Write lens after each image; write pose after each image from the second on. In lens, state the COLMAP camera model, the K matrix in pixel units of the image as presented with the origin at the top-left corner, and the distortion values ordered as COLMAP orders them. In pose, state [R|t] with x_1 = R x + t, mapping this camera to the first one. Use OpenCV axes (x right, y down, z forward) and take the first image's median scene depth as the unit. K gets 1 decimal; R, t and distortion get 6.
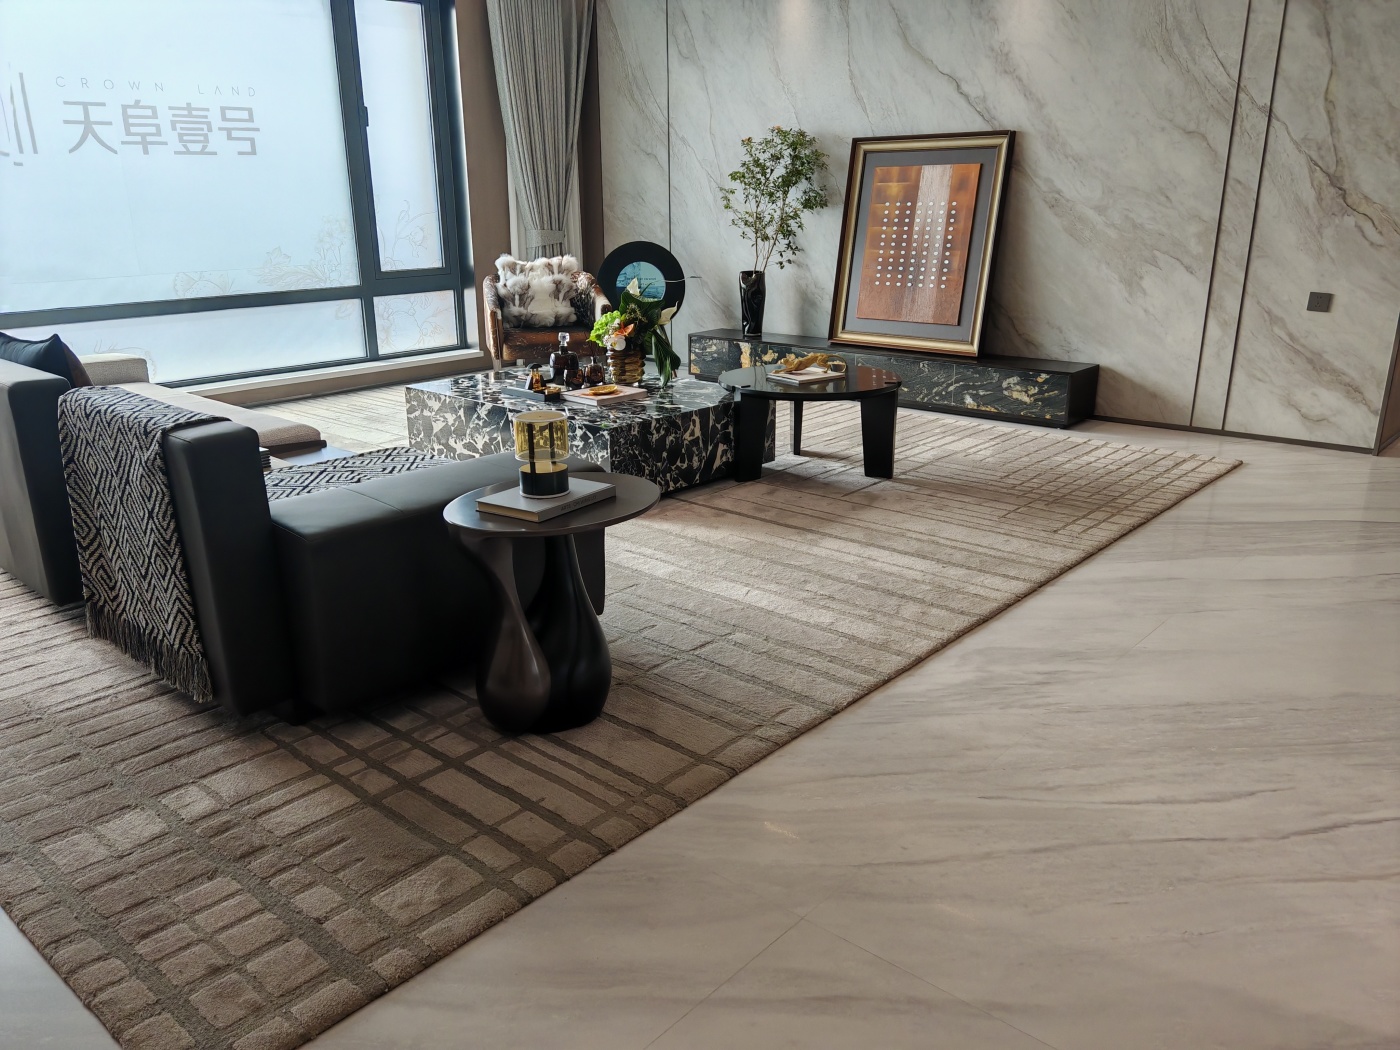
lens RADIAL K [[1075.1, 0, 700.0], [0, 1075.1, 525.0], [0, 0, 1]] dist [0.000753, 0.001159]
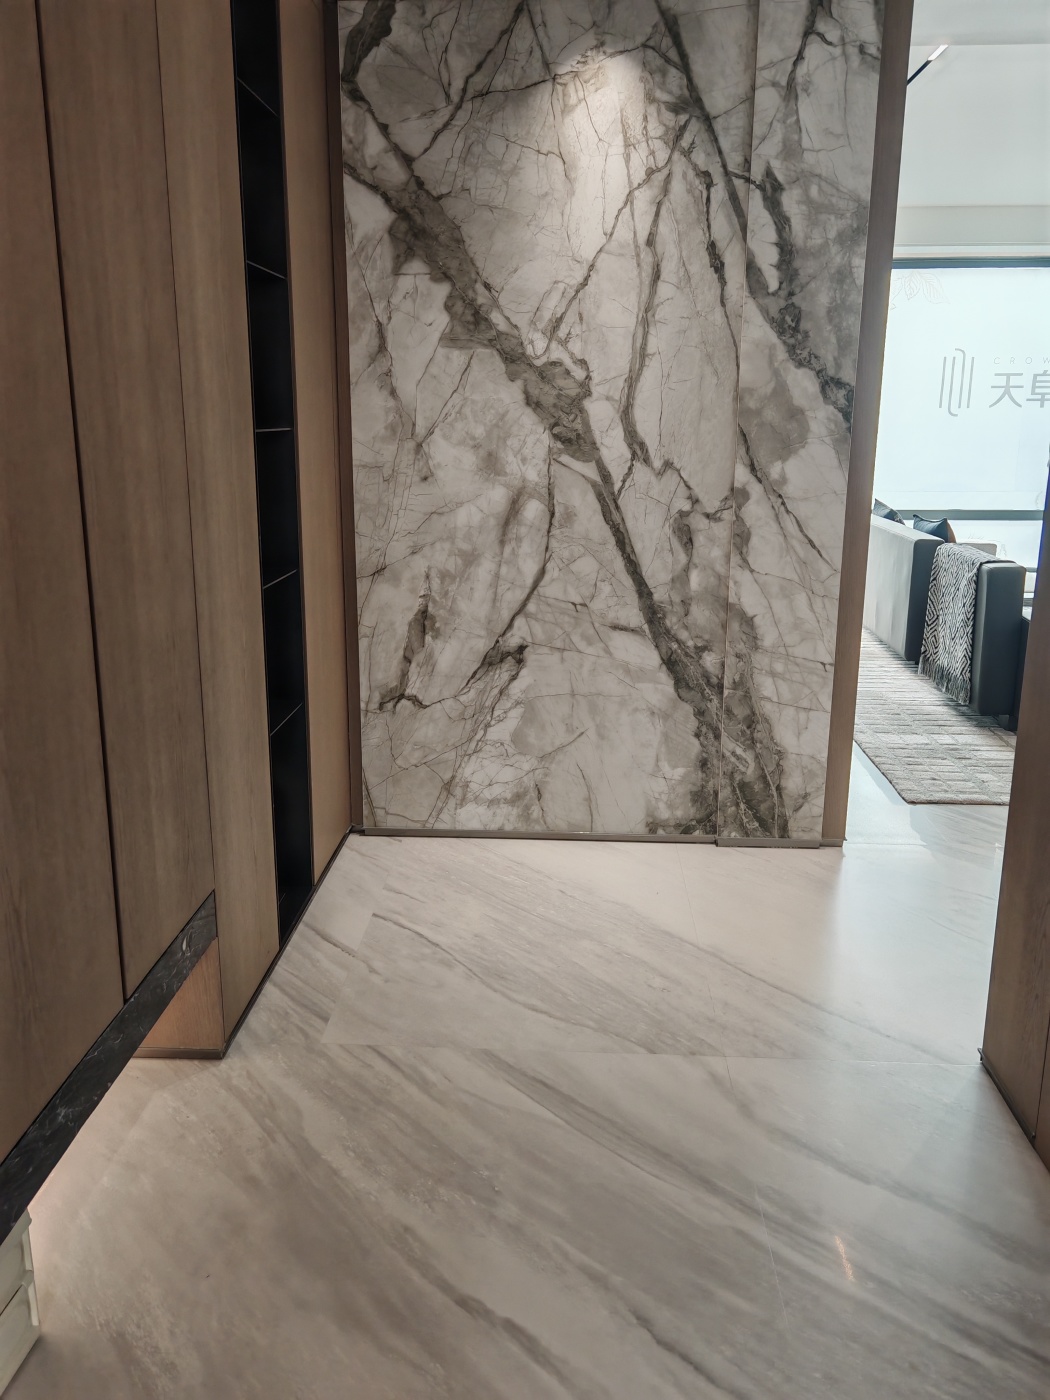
lens RADIAL K [[1155.3, 0, 525.0], [0, 1155.3, 700.0], [0, 0, 1]] dist [0.079751, 0.001364]
pose [[0.632347, 0.196585, -0.749328, 1.439638], [-0.243546, 0.968671, 0.048605, 0.575373], [0.735407, 0.151760, 0.660413, -2.281489]]
